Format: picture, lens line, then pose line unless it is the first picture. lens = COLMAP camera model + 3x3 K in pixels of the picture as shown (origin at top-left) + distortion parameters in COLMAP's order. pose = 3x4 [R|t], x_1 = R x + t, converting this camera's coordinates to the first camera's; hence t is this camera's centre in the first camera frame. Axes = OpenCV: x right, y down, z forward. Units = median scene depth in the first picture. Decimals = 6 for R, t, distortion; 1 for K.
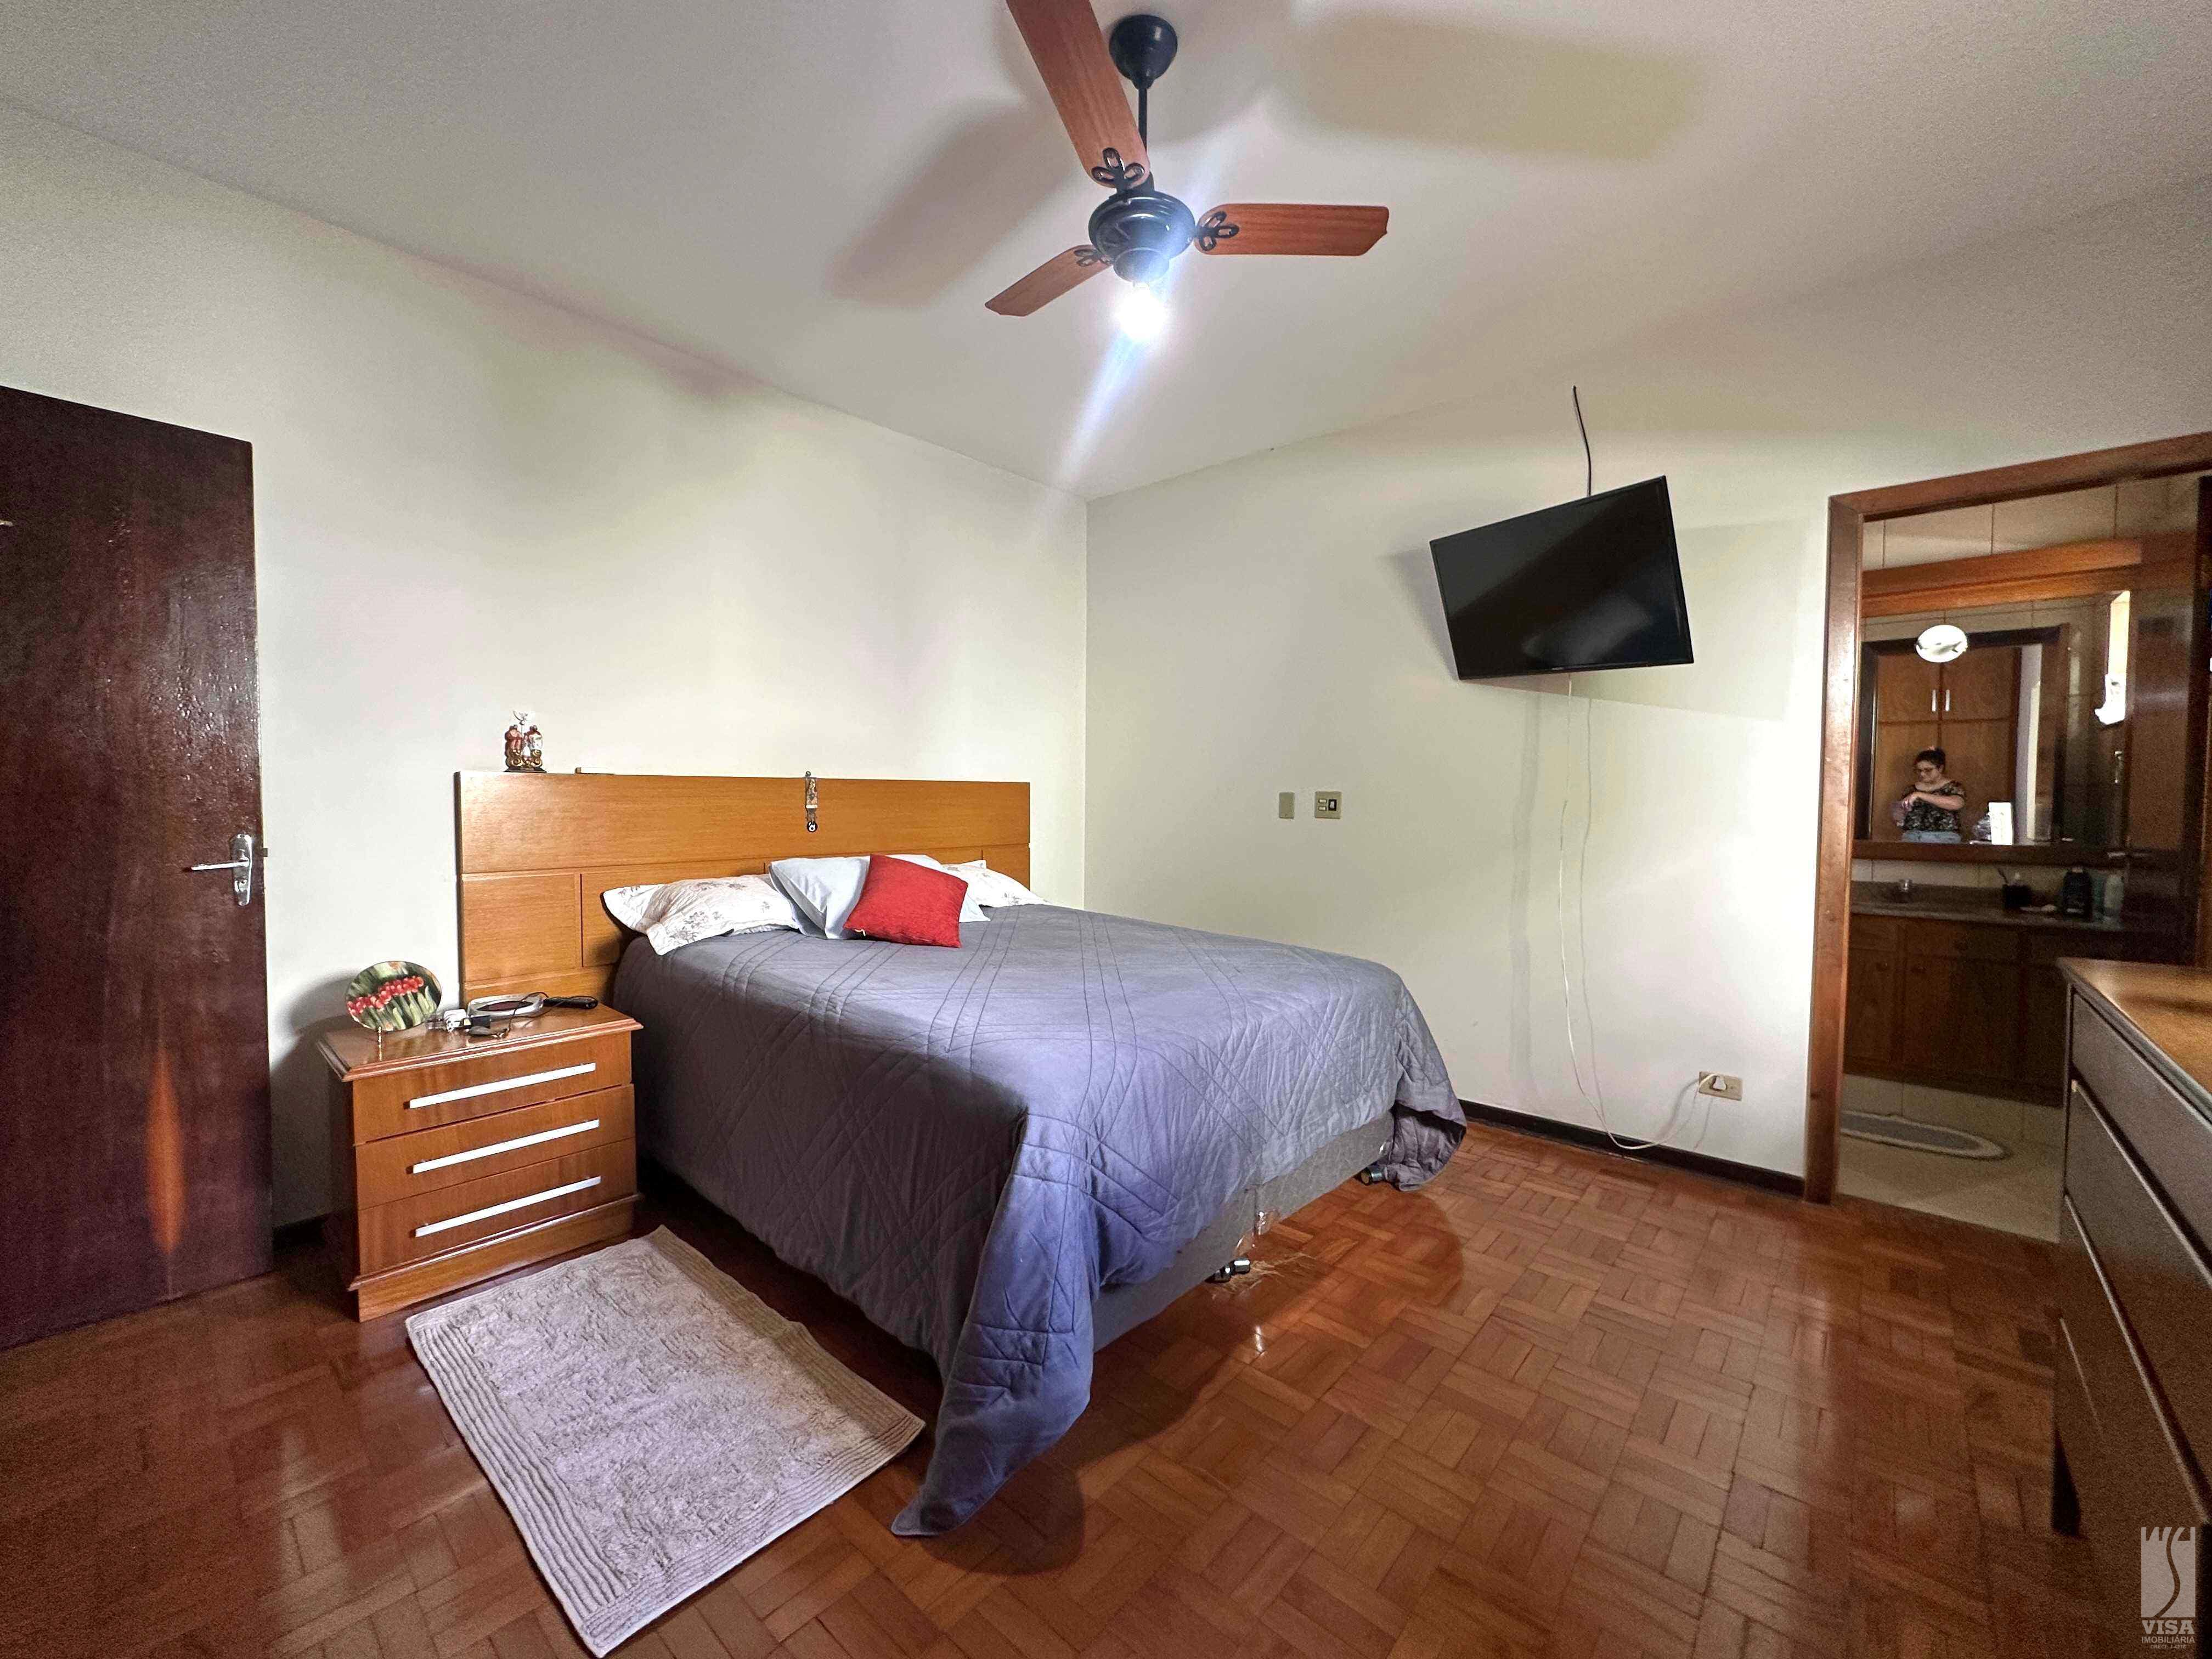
lens RADIAL K [[887.3, 0, 1109.9], [0, 887.3, 836.8], [0, 0, 1]] dist [-0.002131, -0.000177]
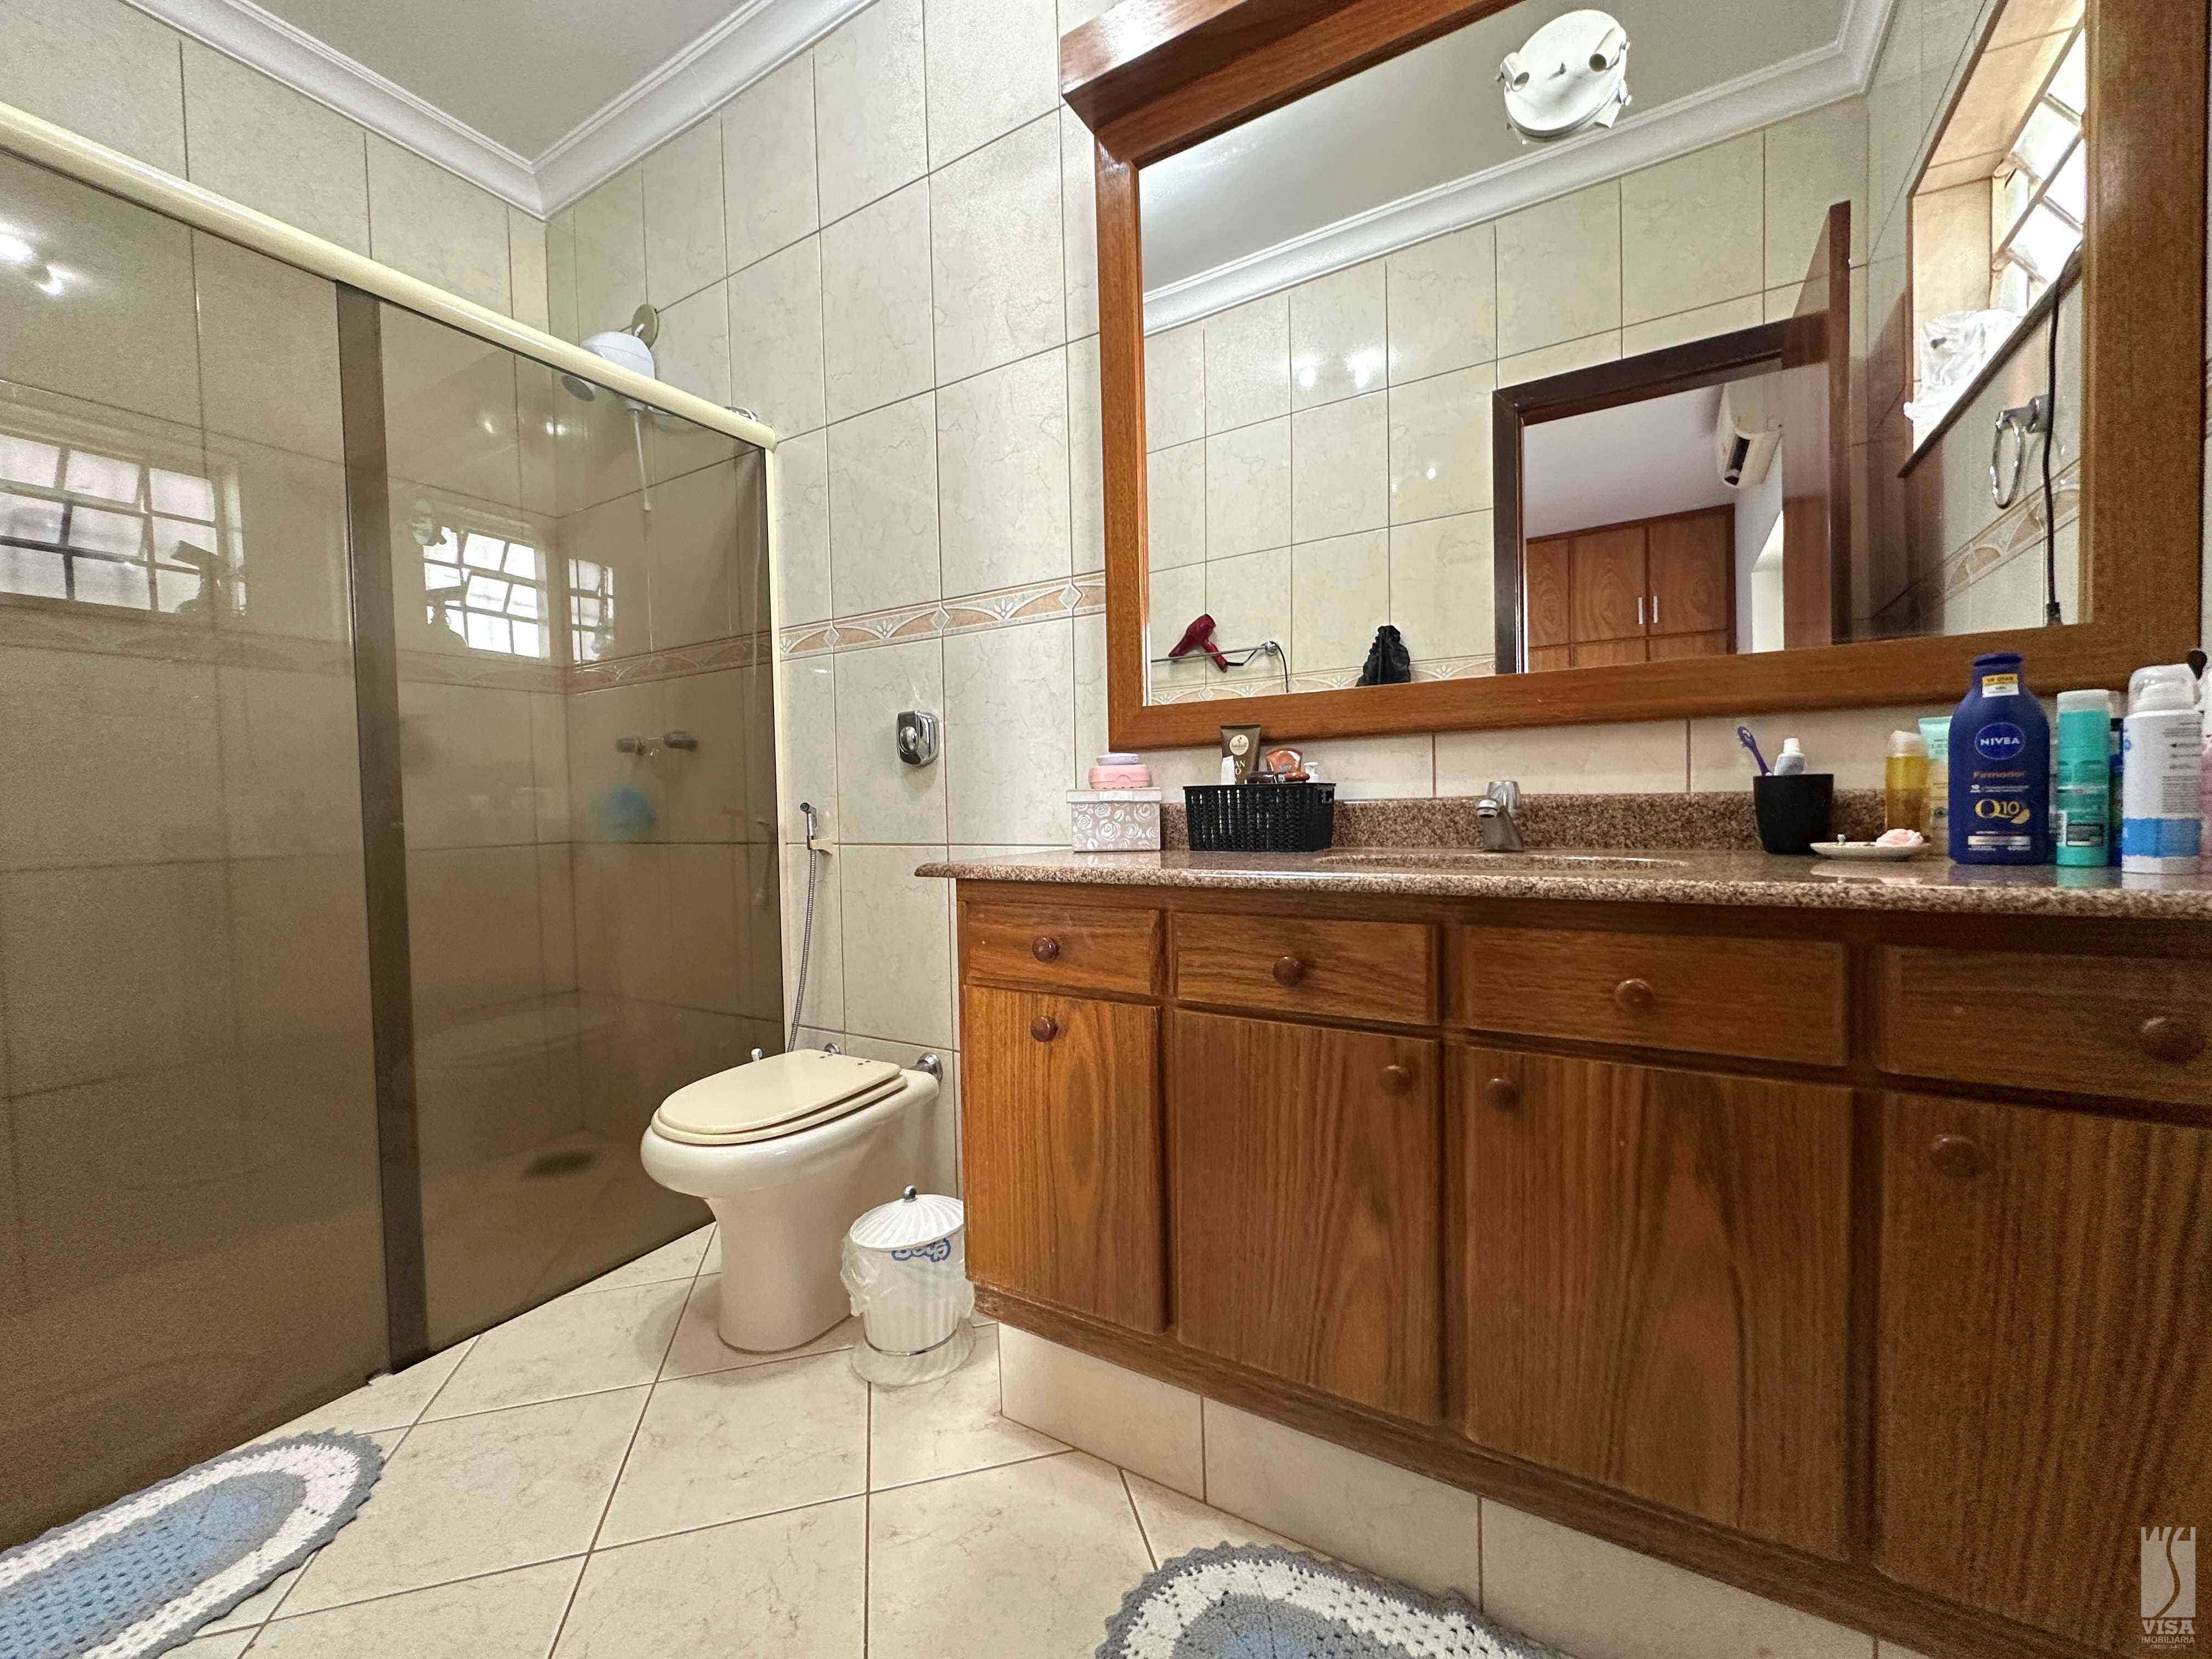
lens RADIAL K [[881.5, 0, 1096.6], [0, 881.5, 827.2], [0, 0, 1]] dist [-0.000185, 0.000012]
pose [[0.984185, -0.038792, 0.172844, 0.725151], [0.042218, 0.998977, -0.016187, 0.067434], [-0.172039, 0.023228, 0.984816, 0.733000]]
